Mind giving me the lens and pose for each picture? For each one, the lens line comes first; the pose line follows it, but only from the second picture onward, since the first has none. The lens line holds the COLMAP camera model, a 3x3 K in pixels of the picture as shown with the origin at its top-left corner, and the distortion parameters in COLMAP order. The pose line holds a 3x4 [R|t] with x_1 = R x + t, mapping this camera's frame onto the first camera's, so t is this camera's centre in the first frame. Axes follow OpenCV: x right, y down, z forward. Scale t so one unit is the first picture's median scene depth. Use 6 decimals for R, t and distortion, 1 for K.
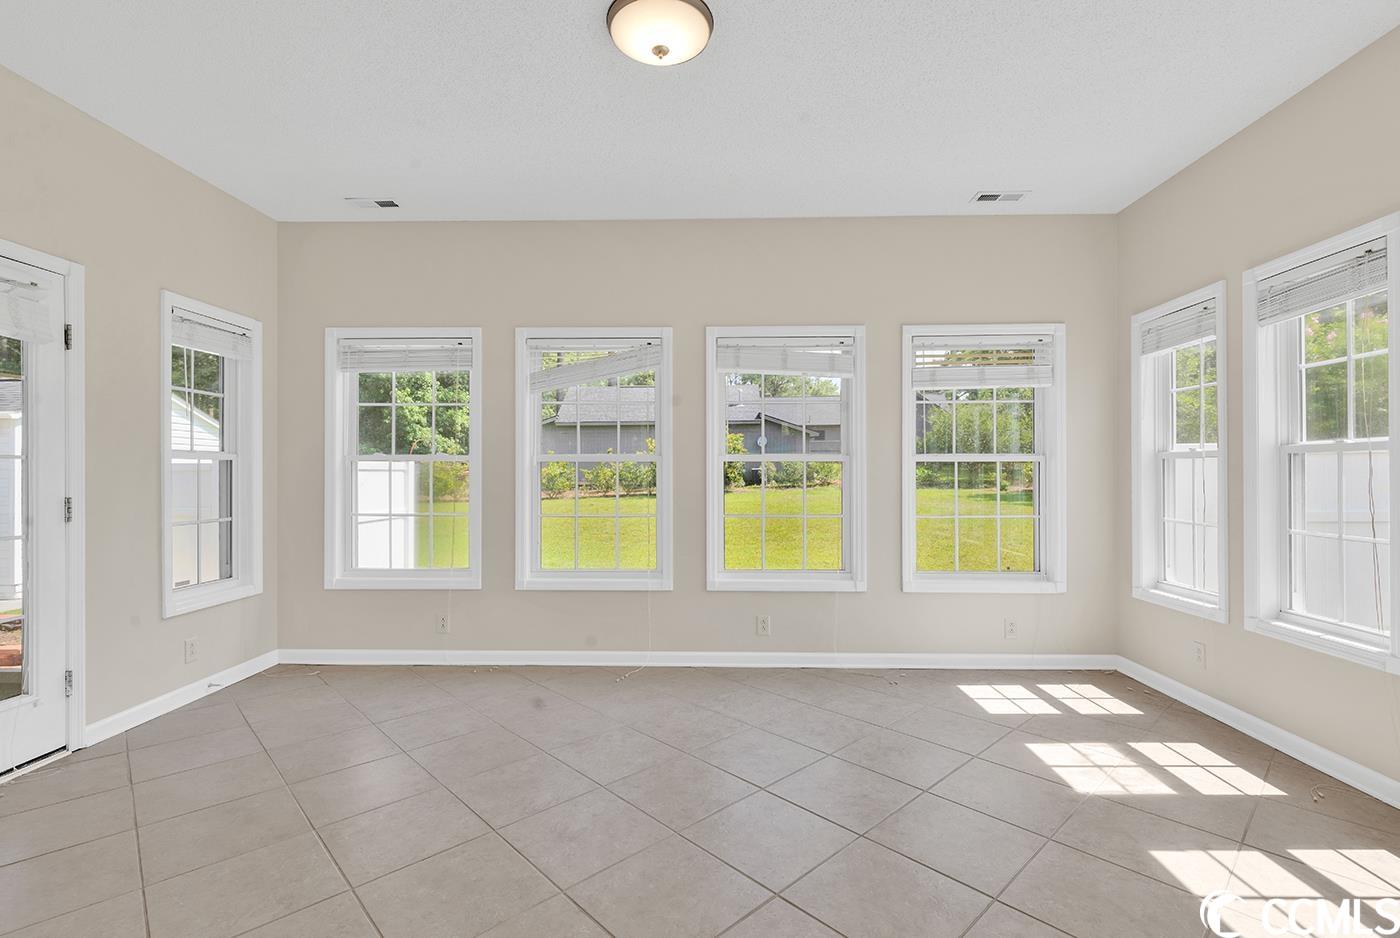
lens RADIAL K [[629.9, 0, 689.4], [0, 629.9, 476.0], [0, 0, 1]] dist [-0.008117, 0.000689]
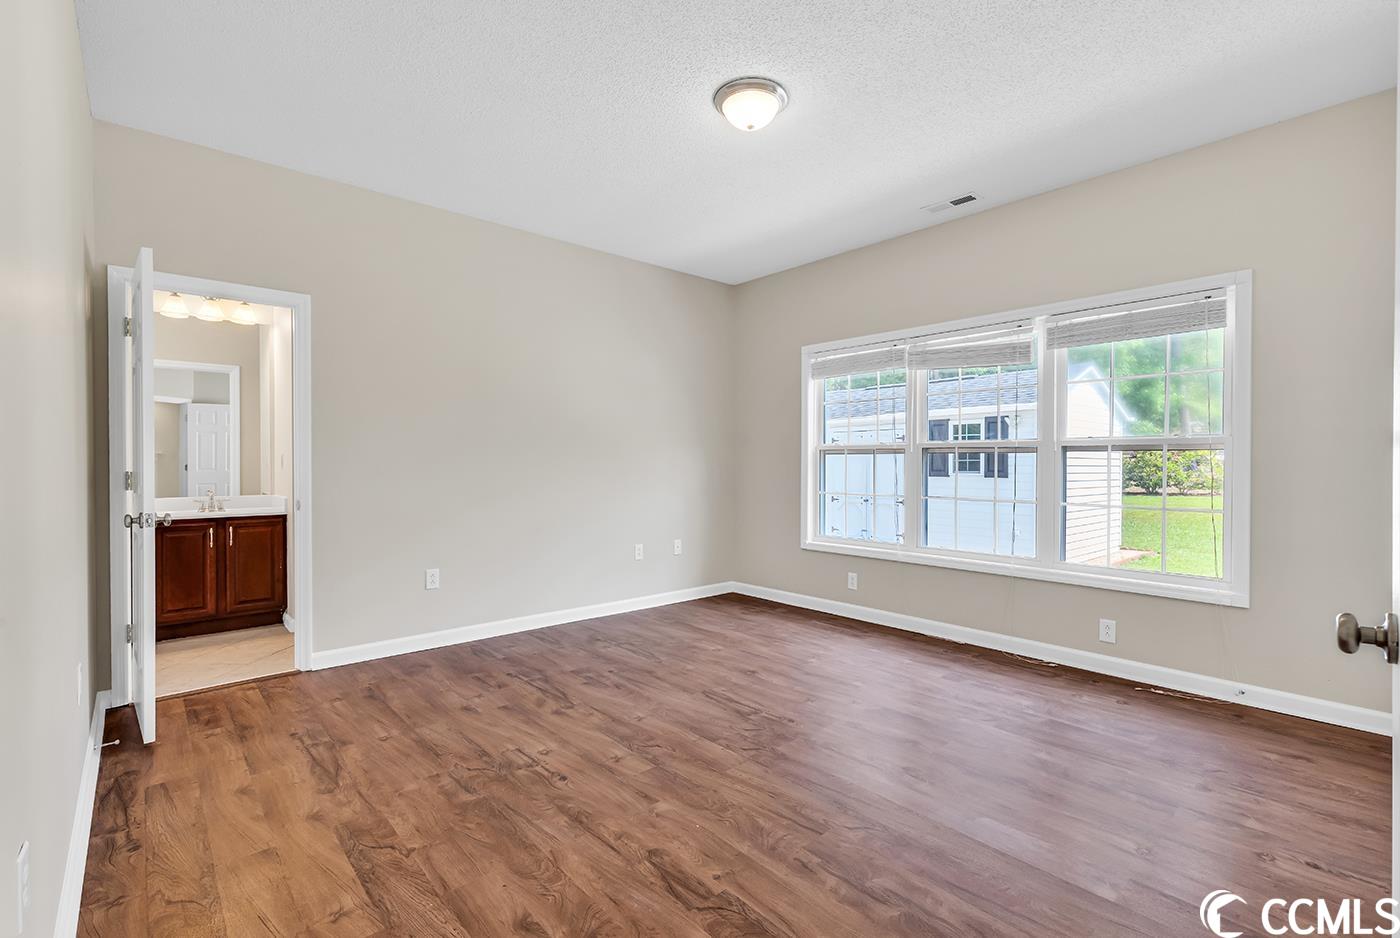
lens RADIAL K [[629.9, 0, 706.3], [0, 629.9, 465.9], [0, 0, 1]] dist [-0.008117, 0.000689]
pose [[0.660242, 0.006013, -0.751029, 0.269650], [-0.001483, 0.999976, 0.006703, 0.000176], [0.751051, -0.003312, 0.660235, -0.009331]]
